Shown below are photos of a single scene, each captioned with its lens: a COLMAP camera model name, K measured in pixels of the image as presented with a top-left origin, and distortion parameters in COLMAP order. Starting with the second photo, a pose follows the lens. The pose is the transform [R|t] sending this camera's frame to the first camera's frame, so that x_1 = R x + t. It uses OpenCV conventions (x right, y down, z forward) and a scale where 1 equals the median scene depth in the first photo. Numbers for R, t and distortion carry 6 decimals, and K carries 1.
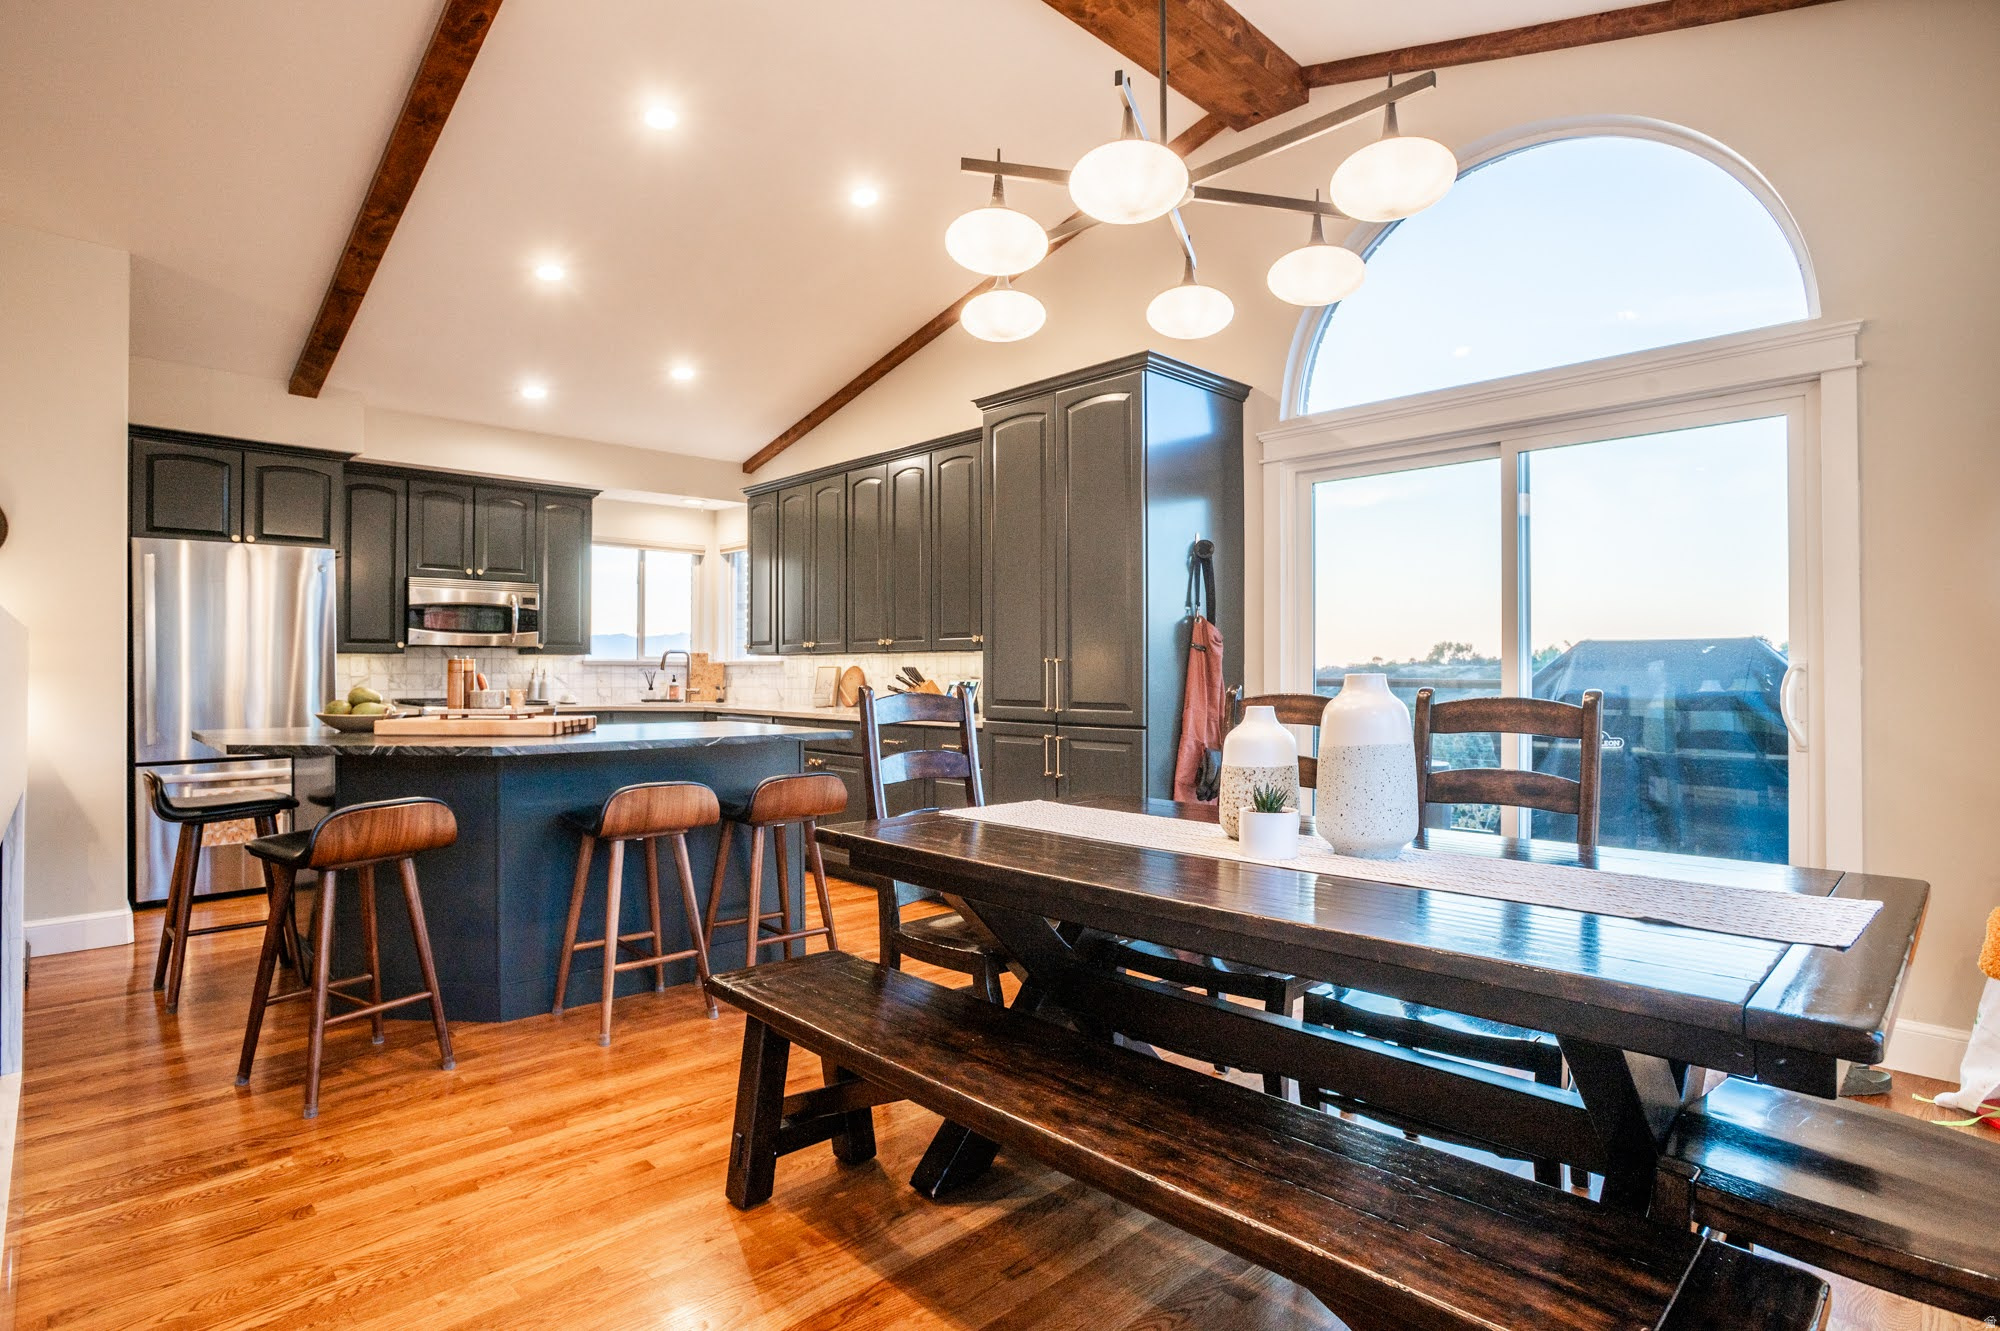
lens RADIAL K [[1003.0, 0, 1000.0], [0, 1003.0, 665.5], [0, 0, 1]] dist [-0.038652, 0.000334]
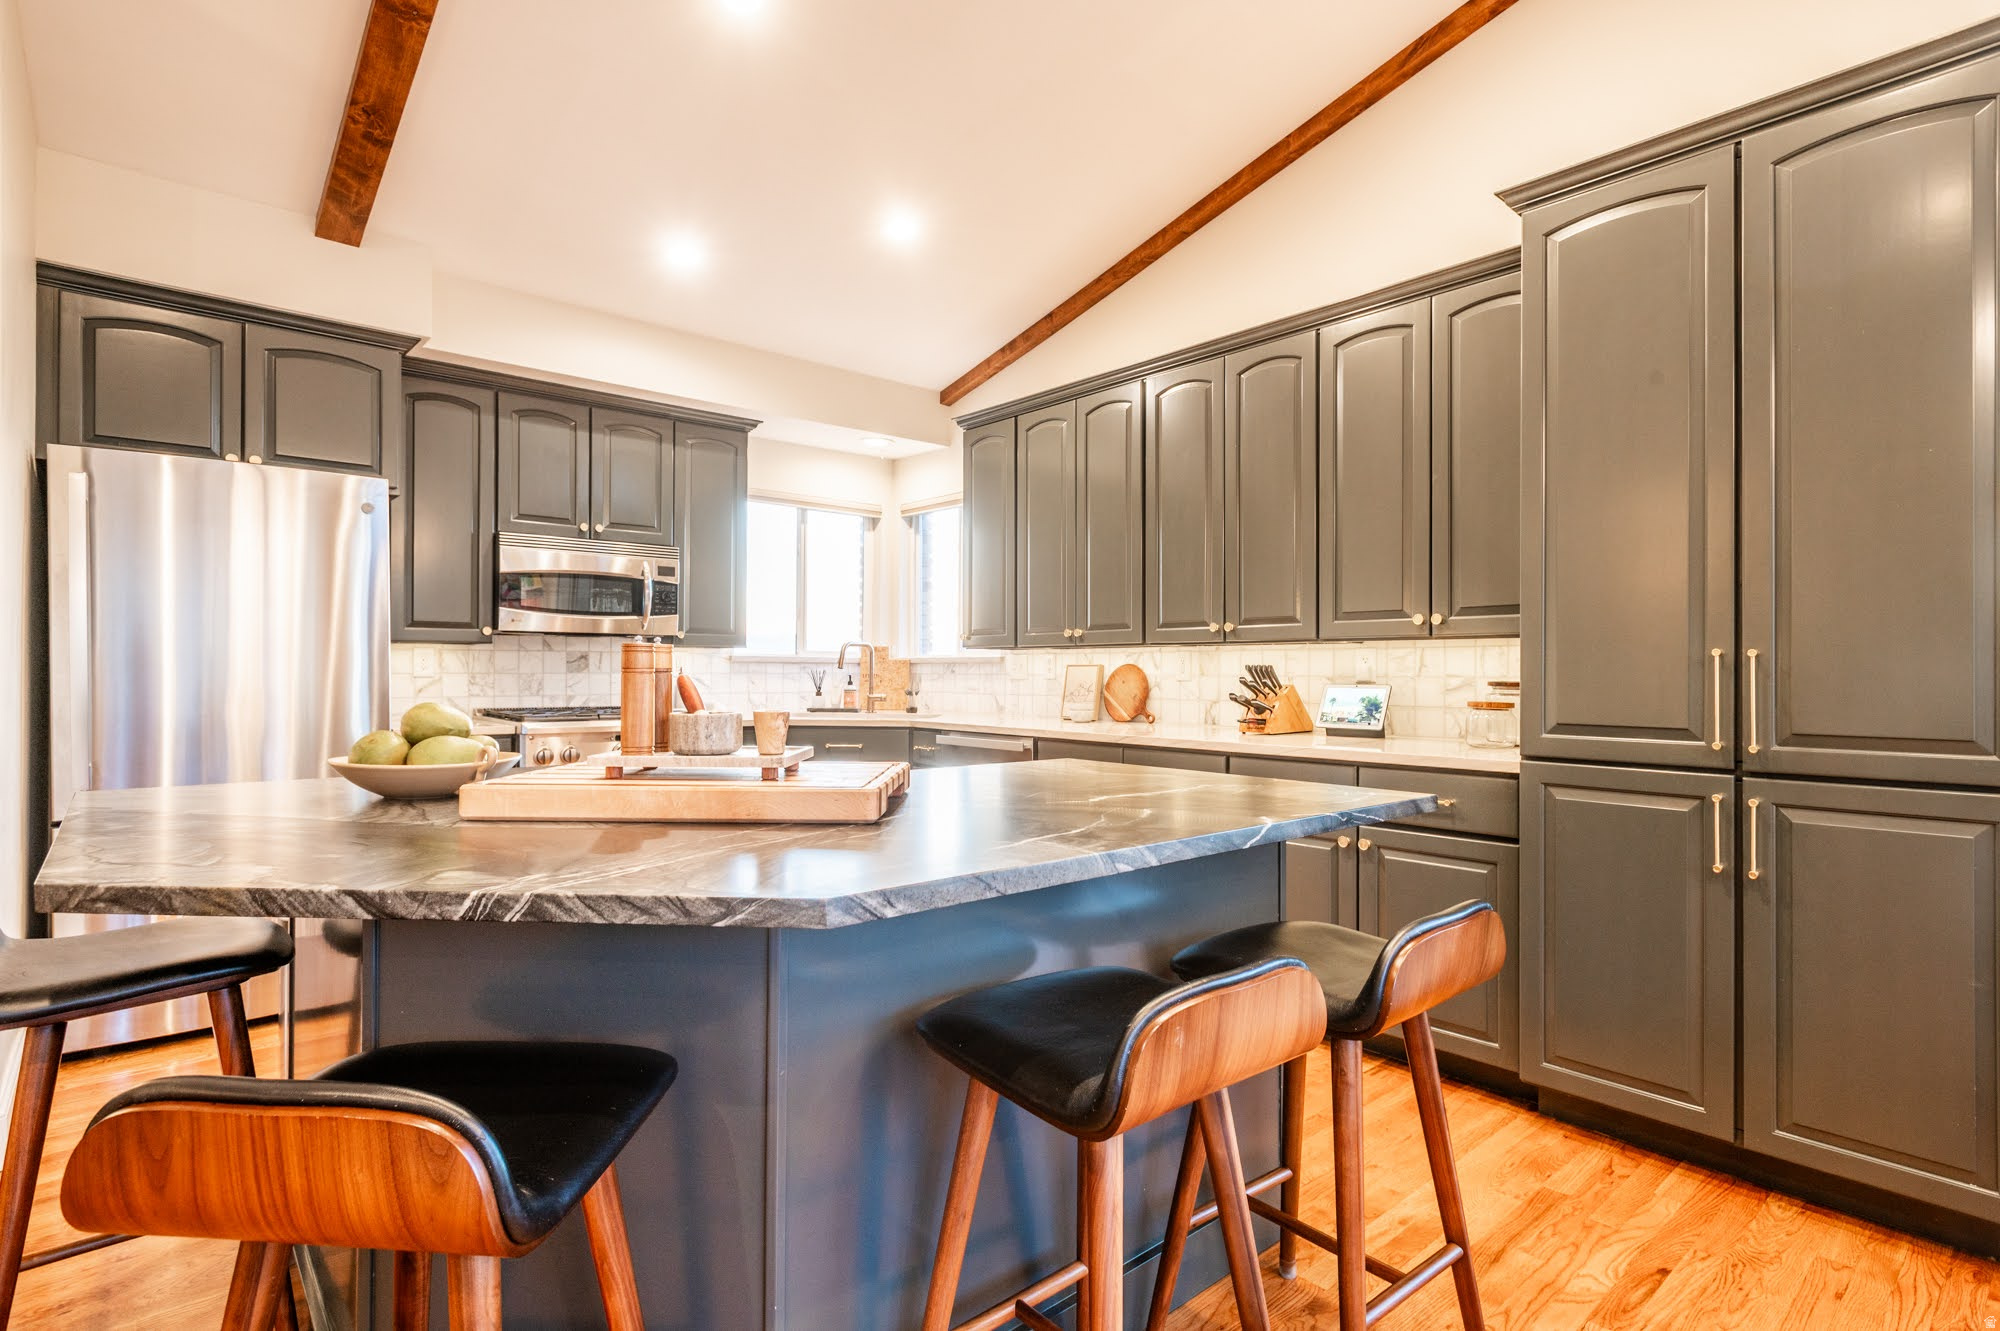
lens RADIAL K [[968.6, 0, 1000.0], [0, 968.6, 665.5], [0, 0, 1]] dist [0.012995, -0.028716]
pose [[0.999100, 0.002615, -0.042337, -0.210856], [-0.002589, 0.999996, 0.000669, 0.001520], [0.042339, -0.000559, 0.999103, 0.325544]]
